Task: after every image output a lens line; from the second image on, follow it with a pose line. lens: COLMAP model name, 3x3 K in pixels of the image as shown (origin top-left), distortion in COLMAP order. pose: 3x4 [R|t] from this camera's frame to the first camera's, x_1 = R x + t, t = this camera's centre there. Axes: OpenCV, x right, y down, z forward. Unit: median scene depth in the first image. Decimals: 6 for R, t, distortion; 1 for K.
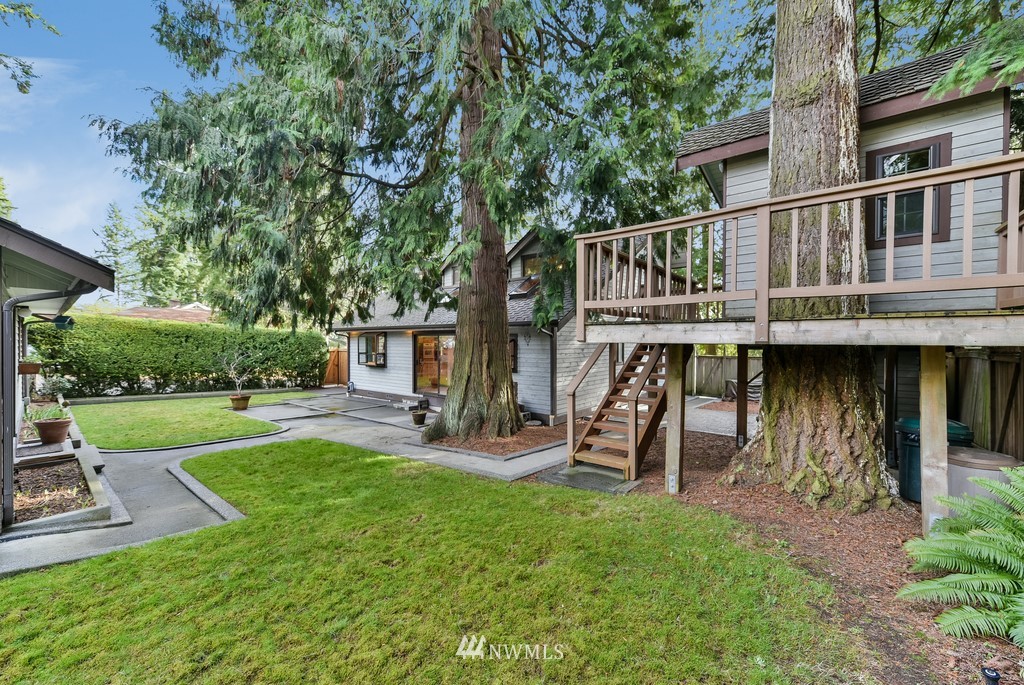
lens RADIAL K [[408.4, 0, 511.6], [0, 408.4, 346.0], [0, 0, 1]] dist [-0.001760, -0.000123]
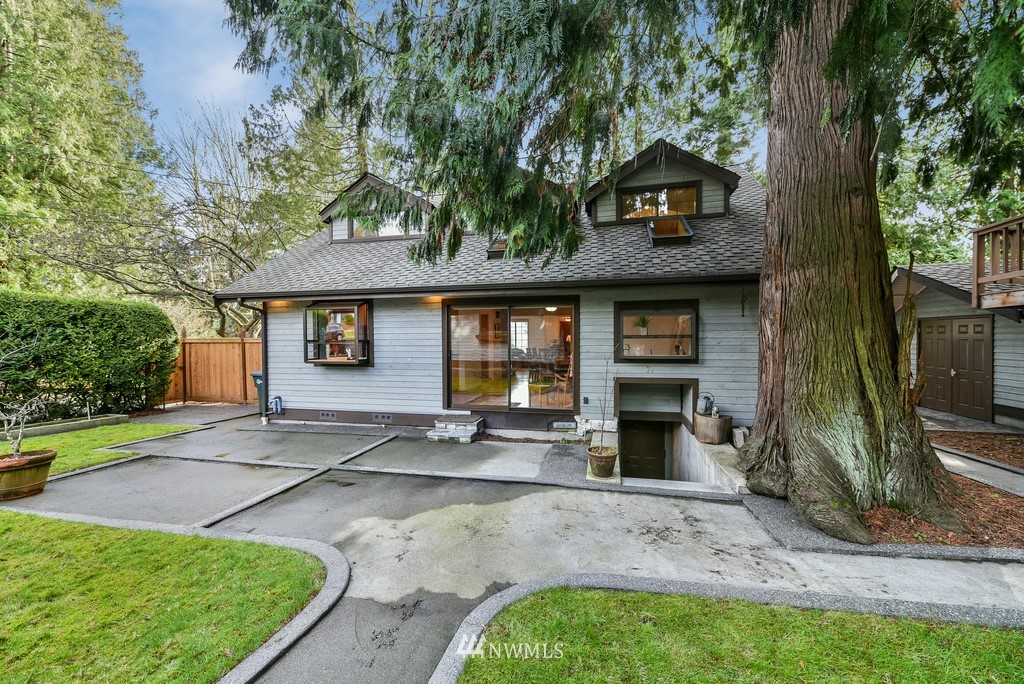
lens RADIAL K [[408.4, 0, 511.7], [0, 408.4, 346.5], [0, 0, 1]] dist [-0.001760, -0.000123]
pose [[0.903493, -0.020019, 0.428135, -0.368532], [0.013581, 0.999744, 0.018086, 0.019455], [-0.428387, -0.010526, 0.903534, 0.425410]]
